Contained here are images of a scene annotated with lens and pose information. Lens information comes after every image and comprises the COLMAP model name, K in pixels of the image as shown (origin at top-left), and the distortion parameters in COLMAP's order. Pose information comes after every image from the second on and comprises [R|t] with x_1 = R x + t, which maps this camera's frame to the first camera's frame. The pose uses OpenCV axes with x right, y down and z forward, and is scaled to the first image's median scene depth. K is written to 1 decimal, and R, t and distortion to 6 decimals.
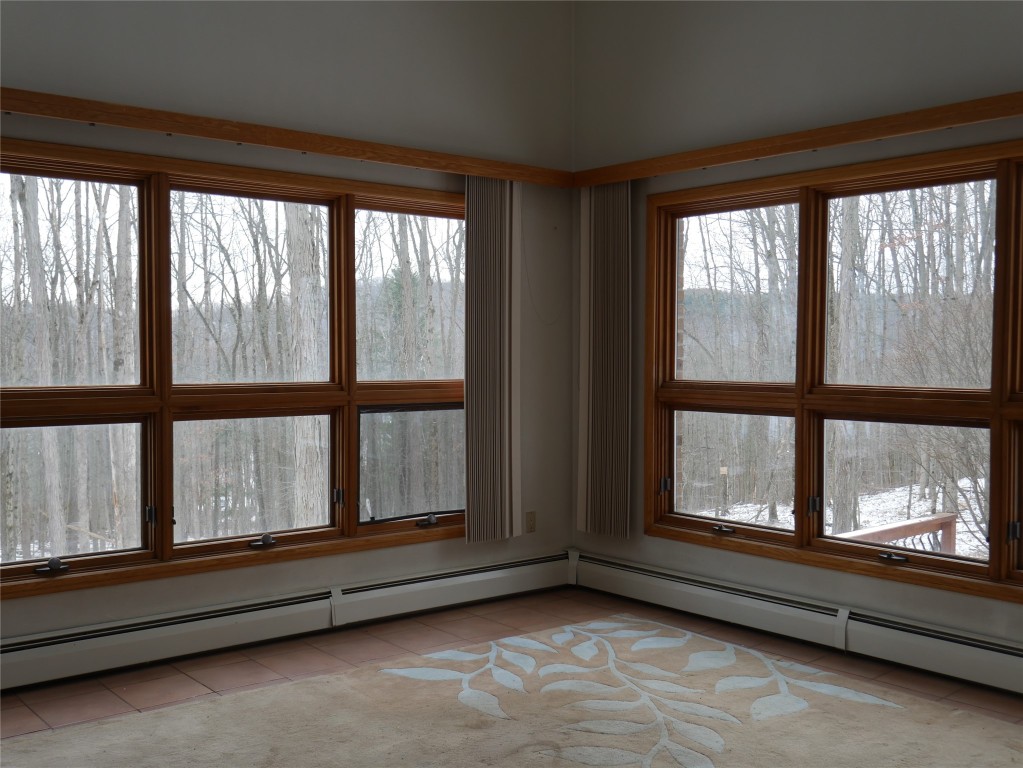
lens RADIAL K [[1063.5, 0, 507.7], [0, 1063.5, 380.8], [0, 0, 1]] dist [-0.011356, 0.000000]
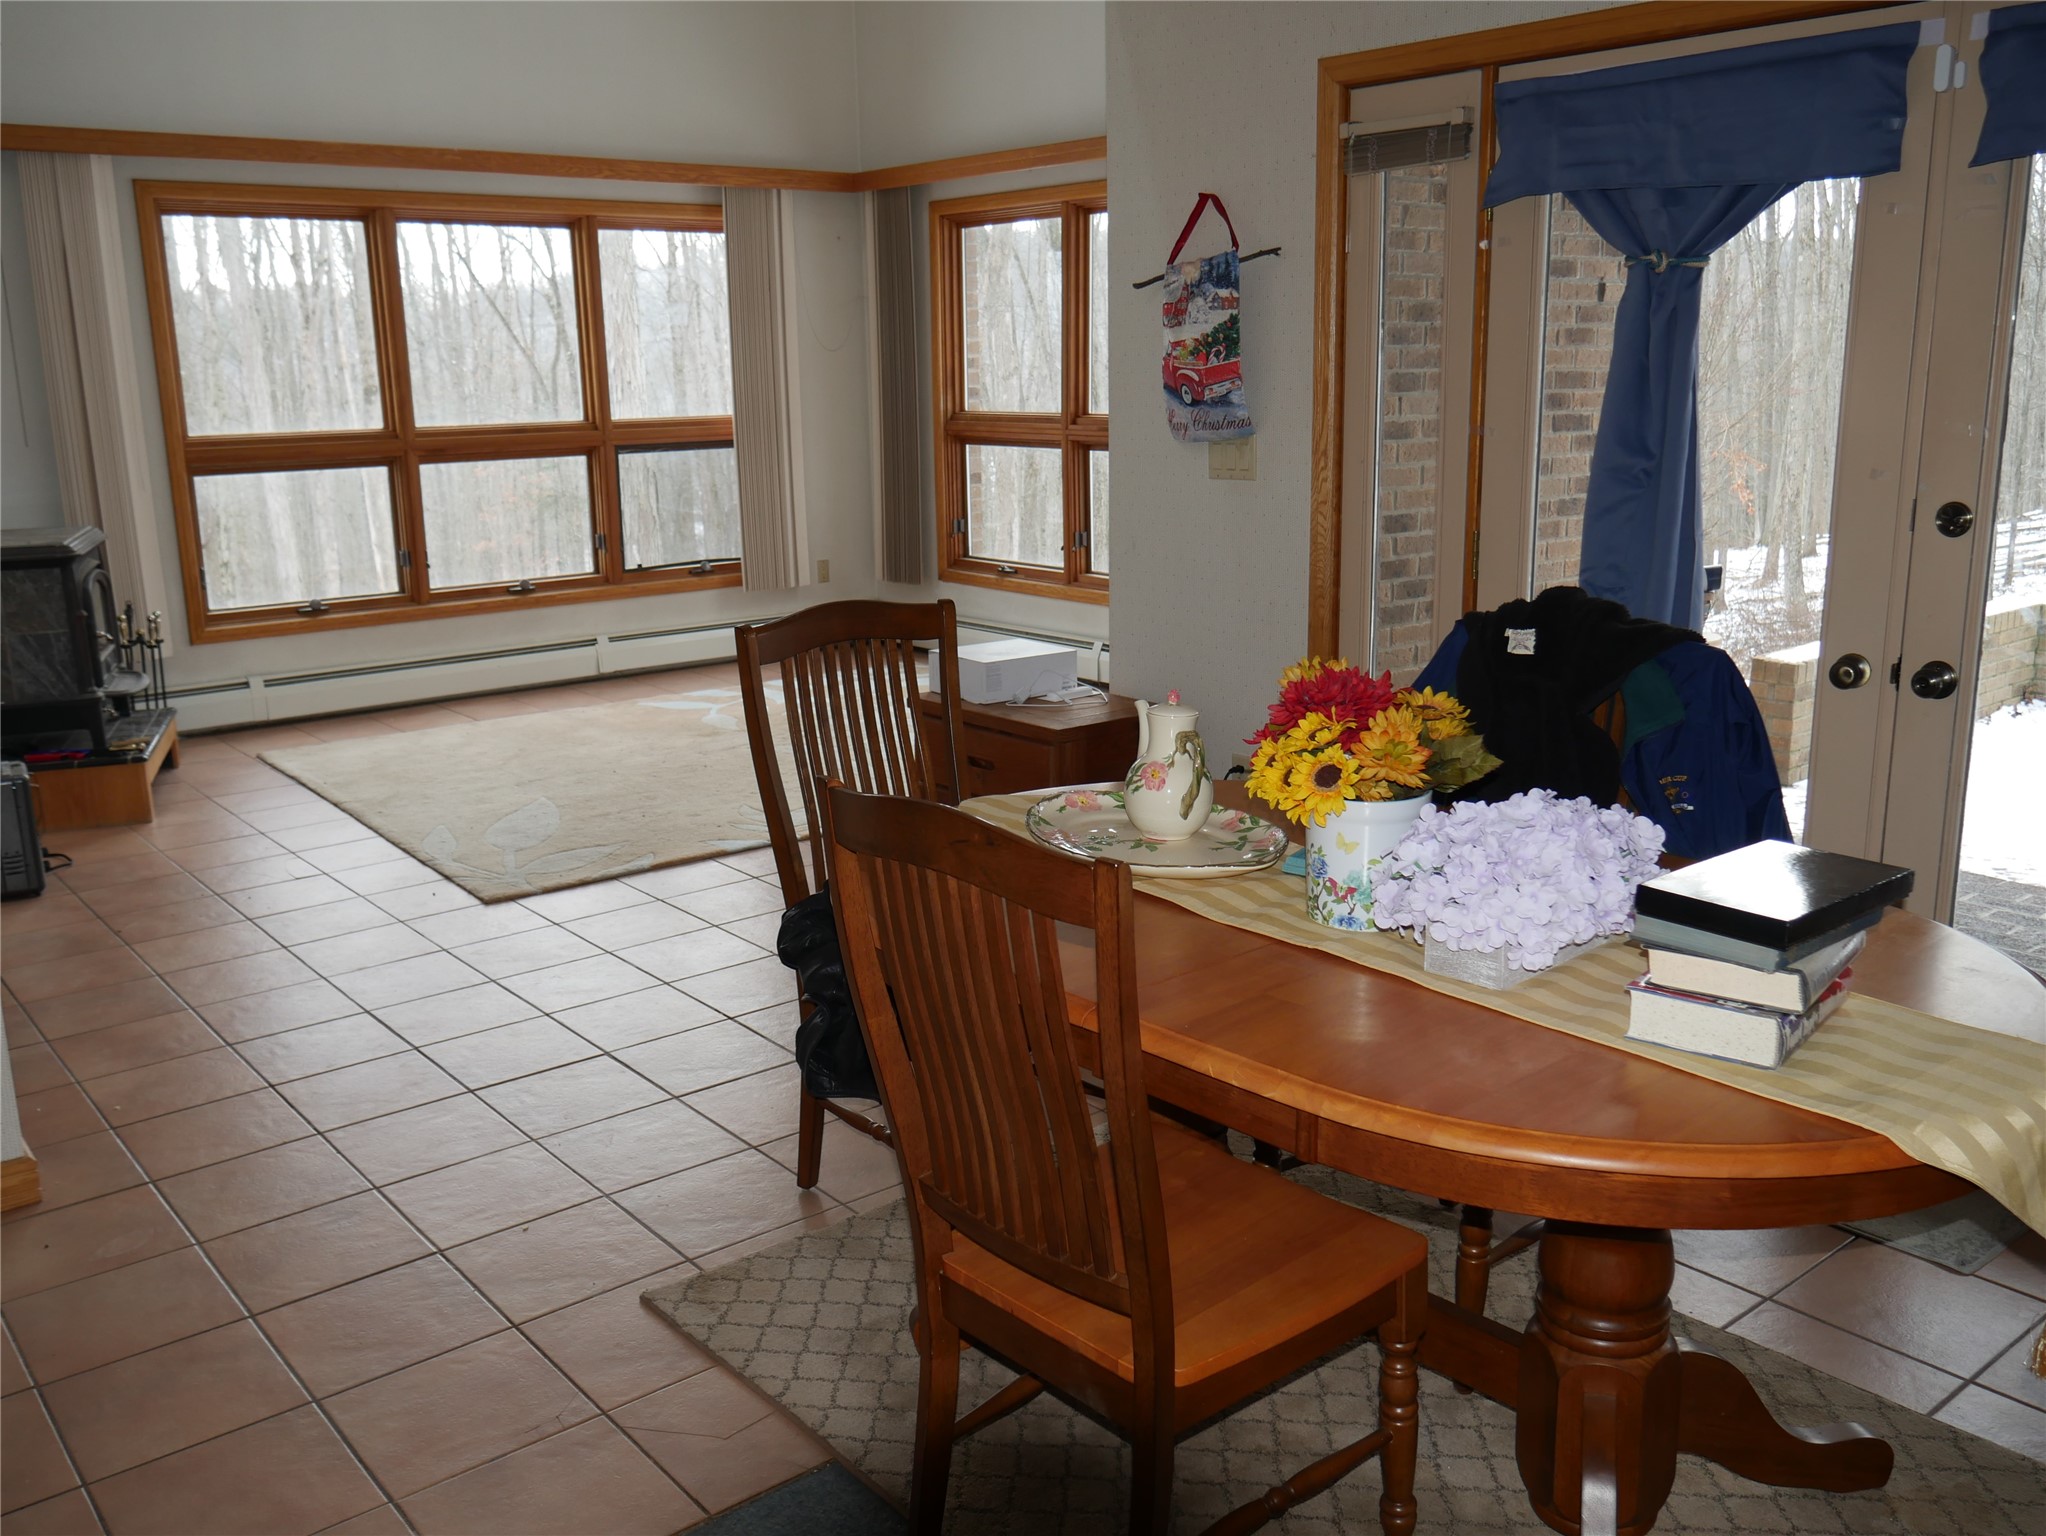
lens RADIAL K [[1768.8, 0, 1015.7], [0, 1768.8, 768.0], [0, 0, 1]] dist [-0.009976, -0.003289]
pose [[0.999783, -0.015865, -0.013483, 0.242015], [0.018254, 0.979404, 0.201084, -0.005632], [0.010015, -0.201286, 0.979481, -0.622303]]
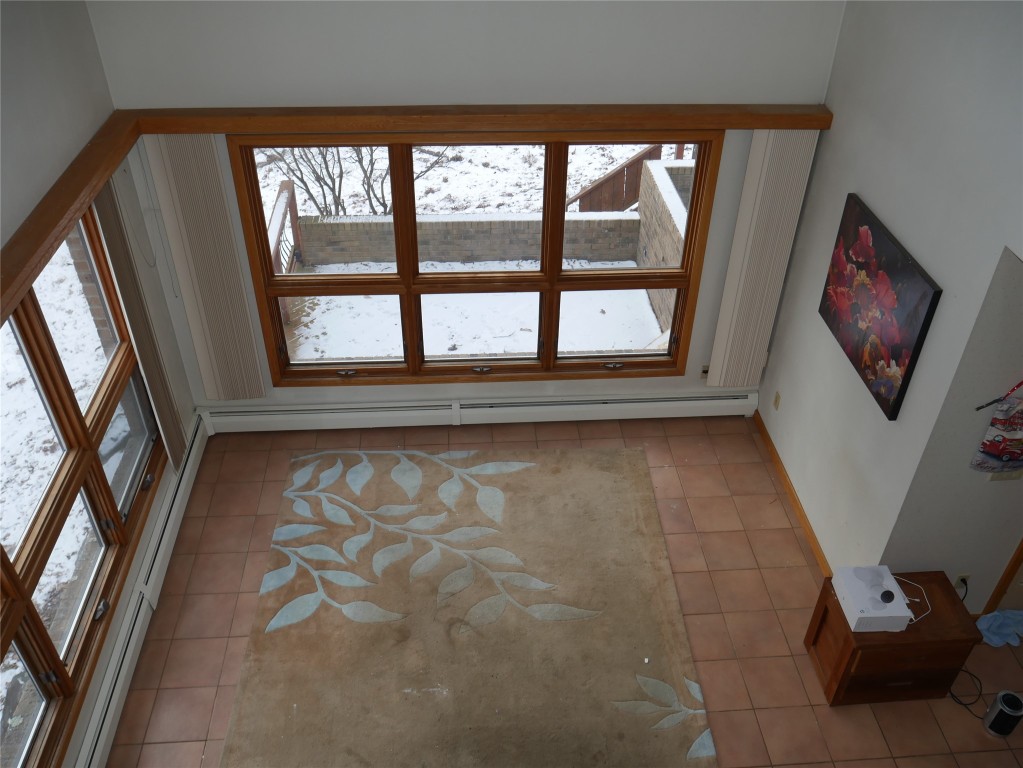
lens RADIAL K [[884.4, 0, 508.4], [0, 884.4, 383.6], [0, 0, 1]] dist [-0.009976, -0.003289]
pose [[0.585262, -0.489353, 0.646531, -0.448267], [0.015769, 0.804074, 0.594320, -0.557286], [-0.810691, -0.337638, 0.478310, 0.290464]]
